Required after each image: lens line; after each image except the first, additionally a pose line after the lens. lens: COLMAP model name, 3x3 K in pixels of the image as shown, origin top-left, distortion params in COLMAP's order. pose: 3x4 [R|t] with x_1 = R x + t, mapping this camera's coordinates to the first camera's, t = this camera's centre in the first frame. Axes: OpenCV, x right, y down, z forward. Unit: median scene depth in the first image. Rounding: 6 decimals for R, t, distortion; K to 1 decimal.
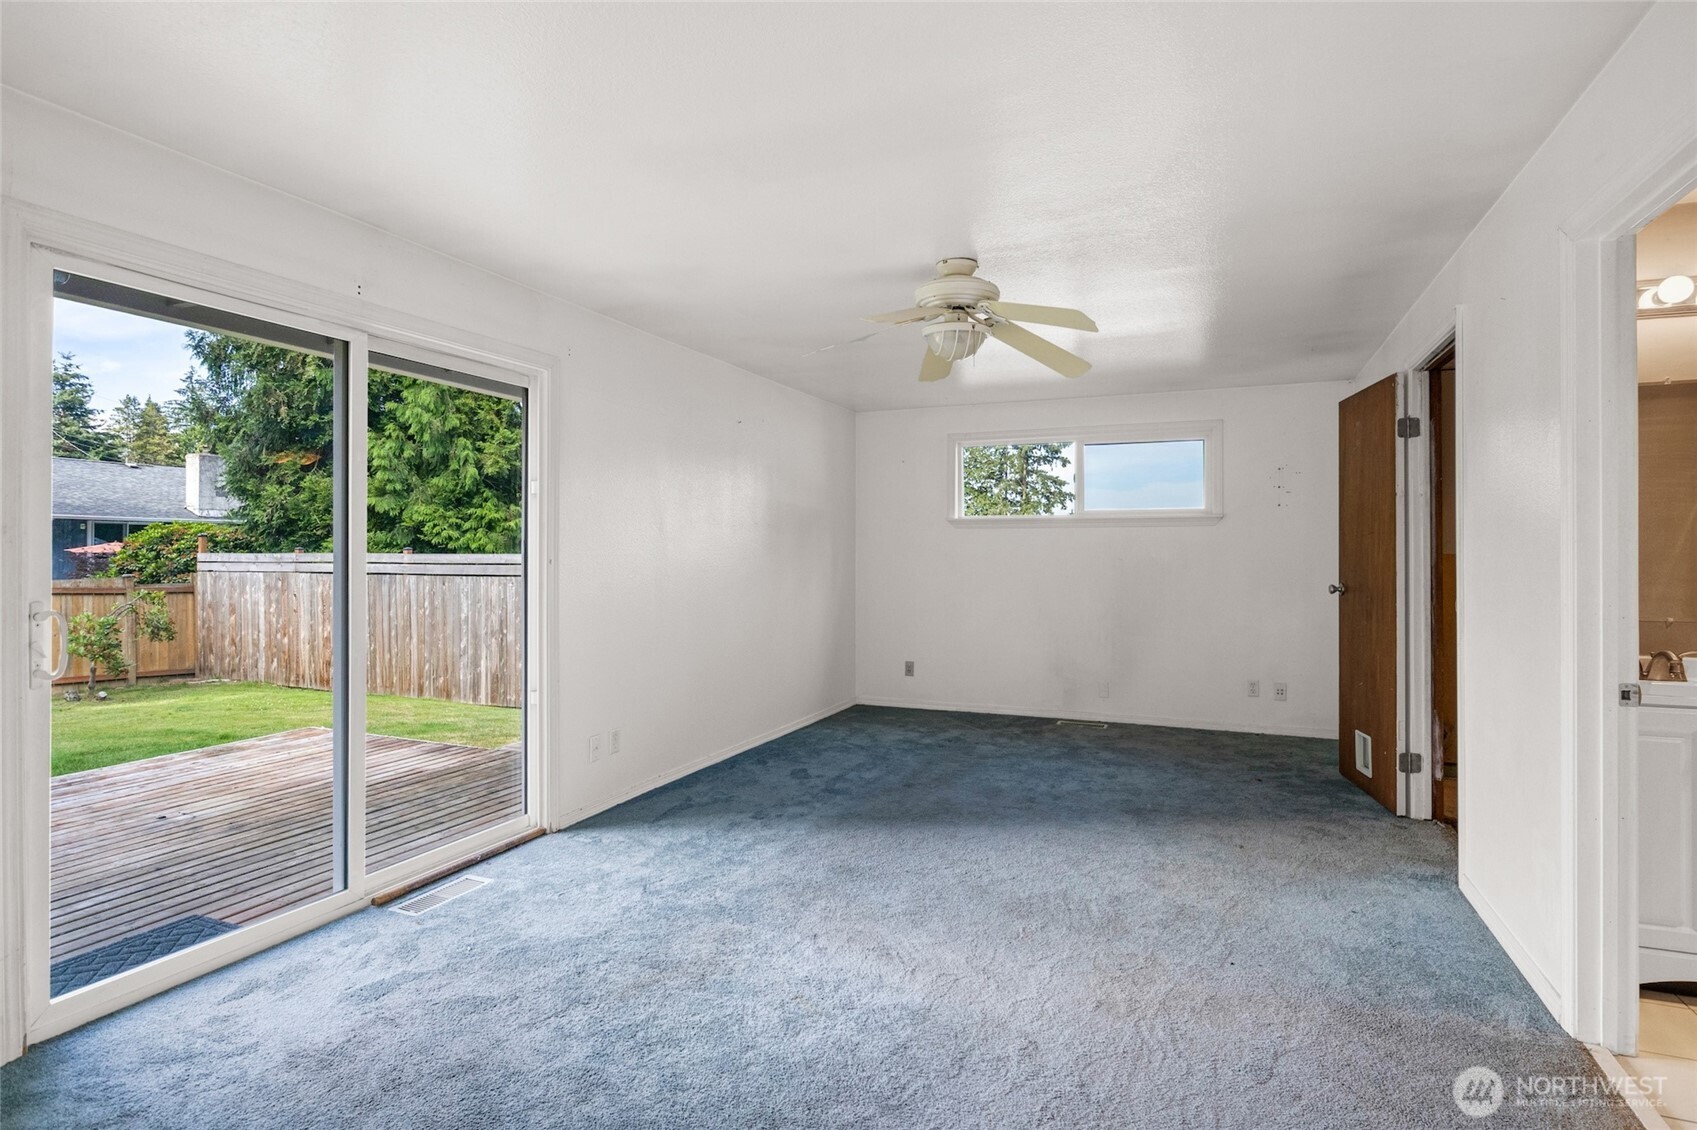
lens RADIAL K [[871.8, 0, 846.3], [0, 871.8, 554.7], [0, 0, 1]] dist [-0.001237, -0.000137]
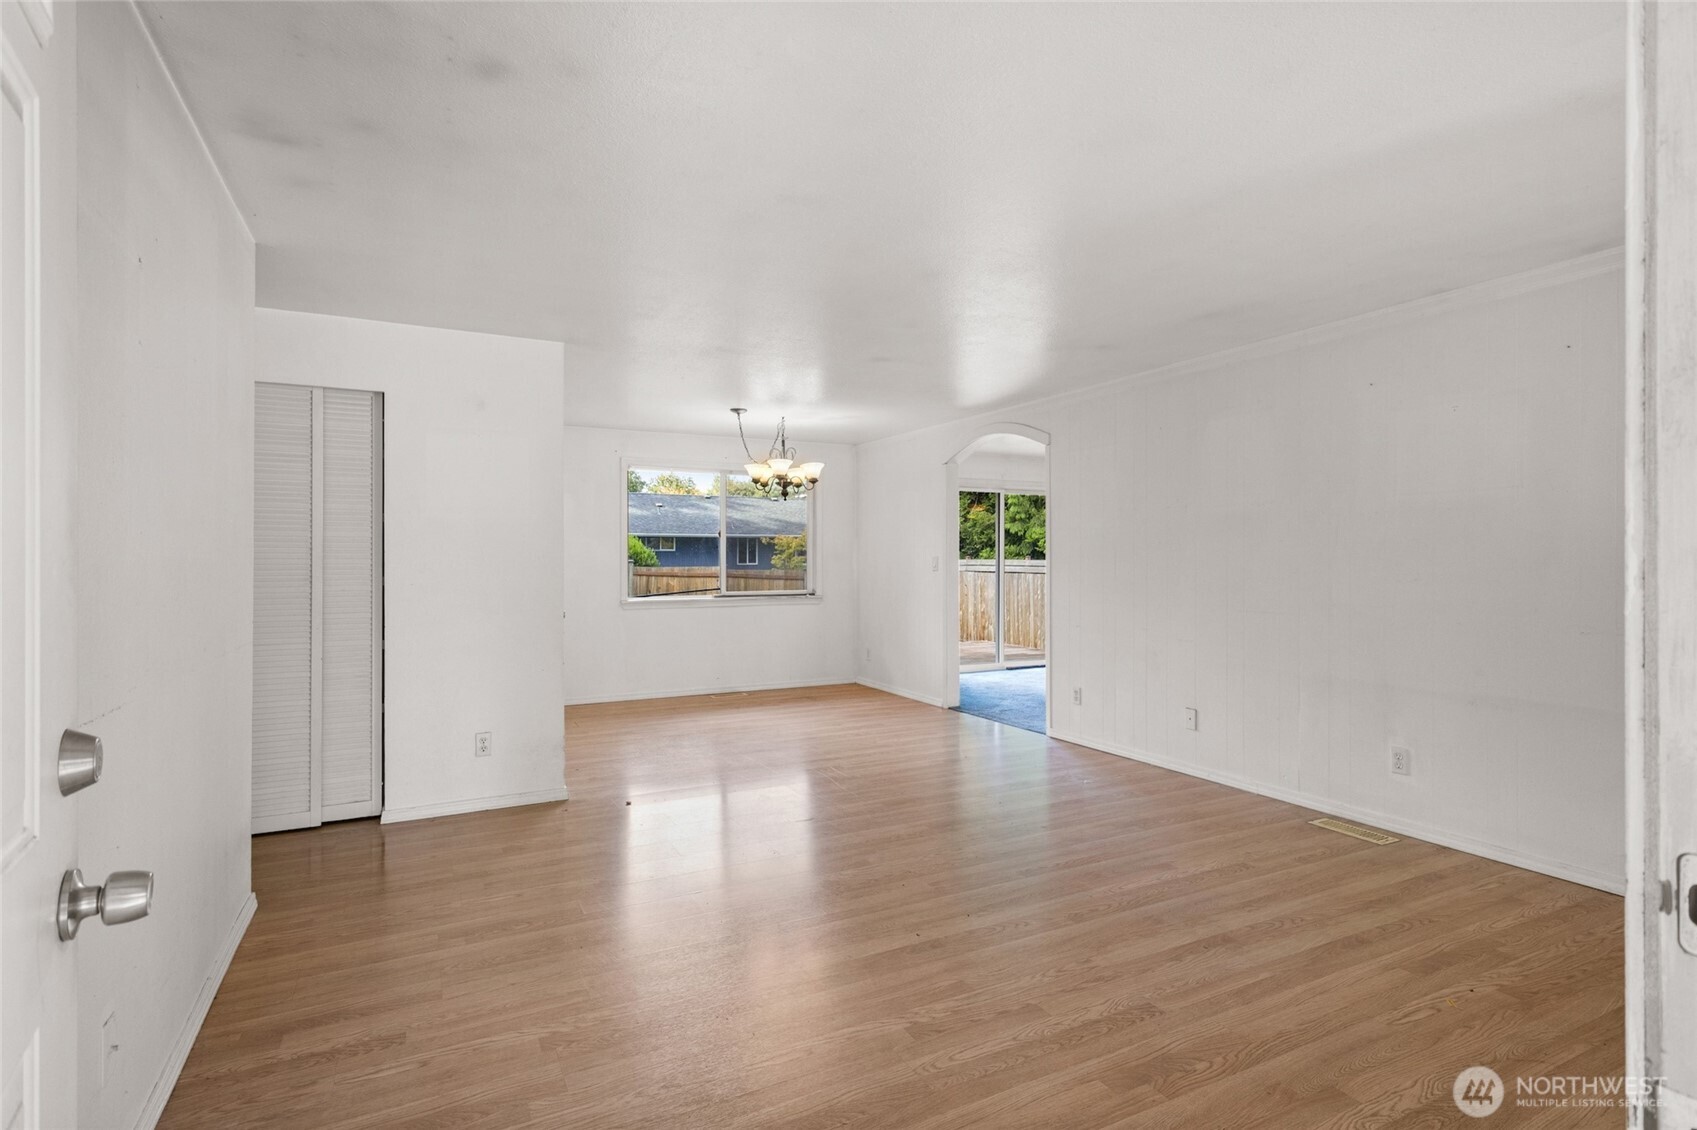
lens RADIAL K [[850.2, 0, 848.5], [0, 850.2, 565.0], [0, 0, 1]] dist [0.000219, 0.000015]
pose [[0.774245, -0.000115, -0.632885, 0.202706], [0.002783, 0.999991, 0.003223, 0.002205], [0.632879, -0.004257, 0.774239, -0.367152]]
